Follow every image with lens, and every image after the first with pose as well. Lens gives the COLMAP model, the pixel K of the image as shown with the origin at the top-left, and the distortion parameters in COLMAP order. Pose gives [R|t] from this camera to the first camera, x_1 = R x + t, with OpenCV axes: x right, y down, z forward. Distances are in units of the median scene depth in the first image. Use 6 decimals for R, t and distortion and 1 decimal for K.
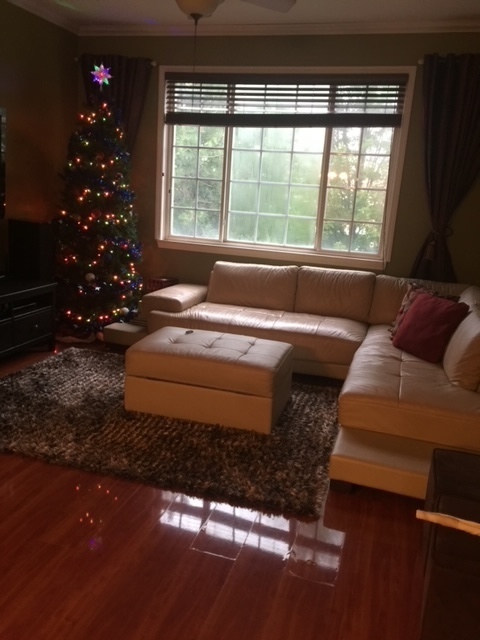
lens RADIAL K [[546.8, 0, 242.0], [0, 546.8, 317.4], [0, 0, 1]] dist [0.074462, -0.074468]
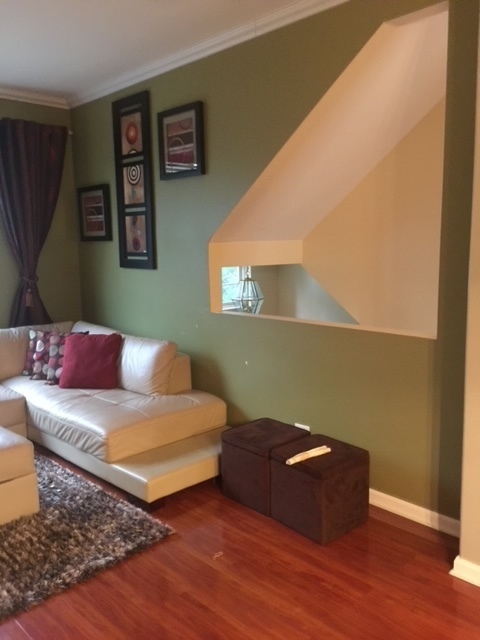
lens RADIAL K [[546.8, 0, 241.4], [0, 546.8, 322.4], [0, 0, 1]] dist [0.074462, -0.074468]
pose [[0.465321, -0.197413, 0.862847, -0.536308], [0.244777, 0.965496, 0.088894, -0.094989], [-0.850624, 0.169841, 0.497588, 0.185665]]
